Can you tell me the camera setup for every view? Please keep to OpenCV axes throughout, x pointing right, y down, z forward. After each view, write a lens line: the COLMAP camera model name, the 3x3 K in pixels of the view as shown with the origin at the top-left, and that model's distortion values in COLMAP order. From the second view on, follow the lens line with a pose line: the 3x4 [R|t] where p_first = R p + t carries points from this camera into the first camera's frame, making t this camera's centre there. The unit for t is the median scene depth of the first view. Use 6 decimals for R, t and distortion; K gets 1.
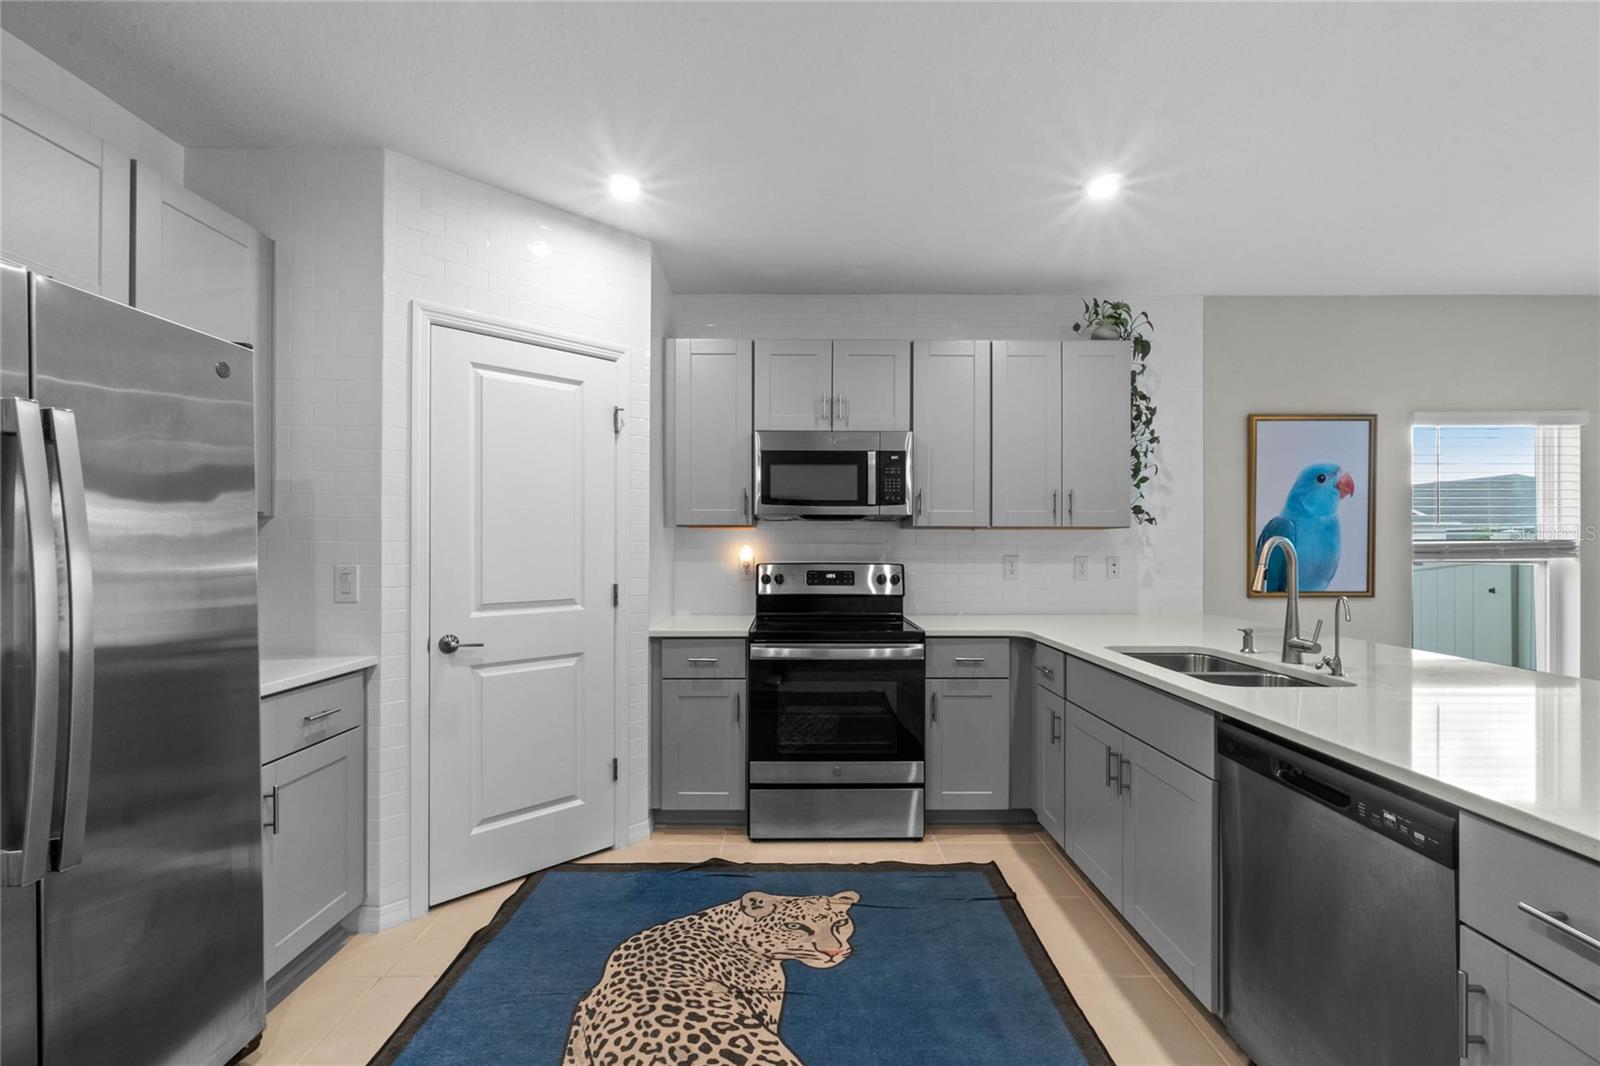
lens RADIAL K [[686.8, 0, 798.3], [0, 686.8, 543.2], [0, 0, 1]] dist [-0.003928, -0.000227]
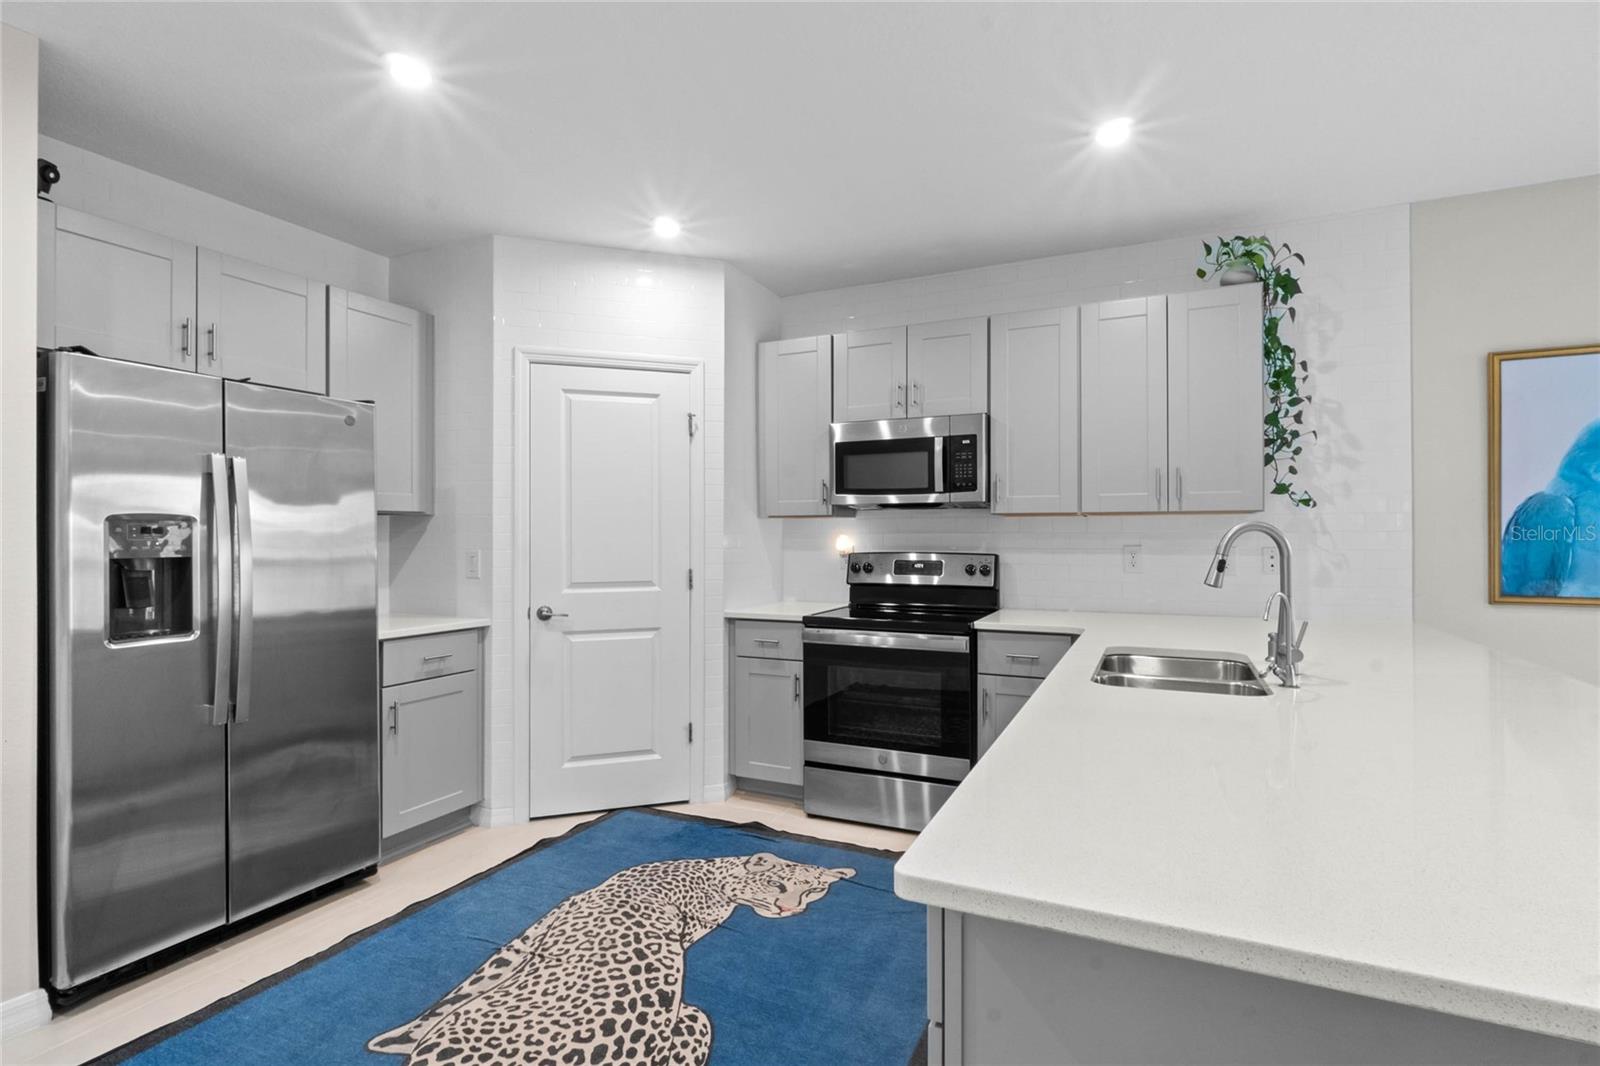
lens RADIAL K [[760.1, 0, 800.6], [0, 760.1, 531.2], [0, 0, 1]] dist [0.003770, -0.000452]
pose [[0.906490, -0.005582, -0.422191, 0.430565], [0.004653, 0.999984, -0.003229, 0.001654], [0.422202, 0.000963, 0.906501, -0.062688]]
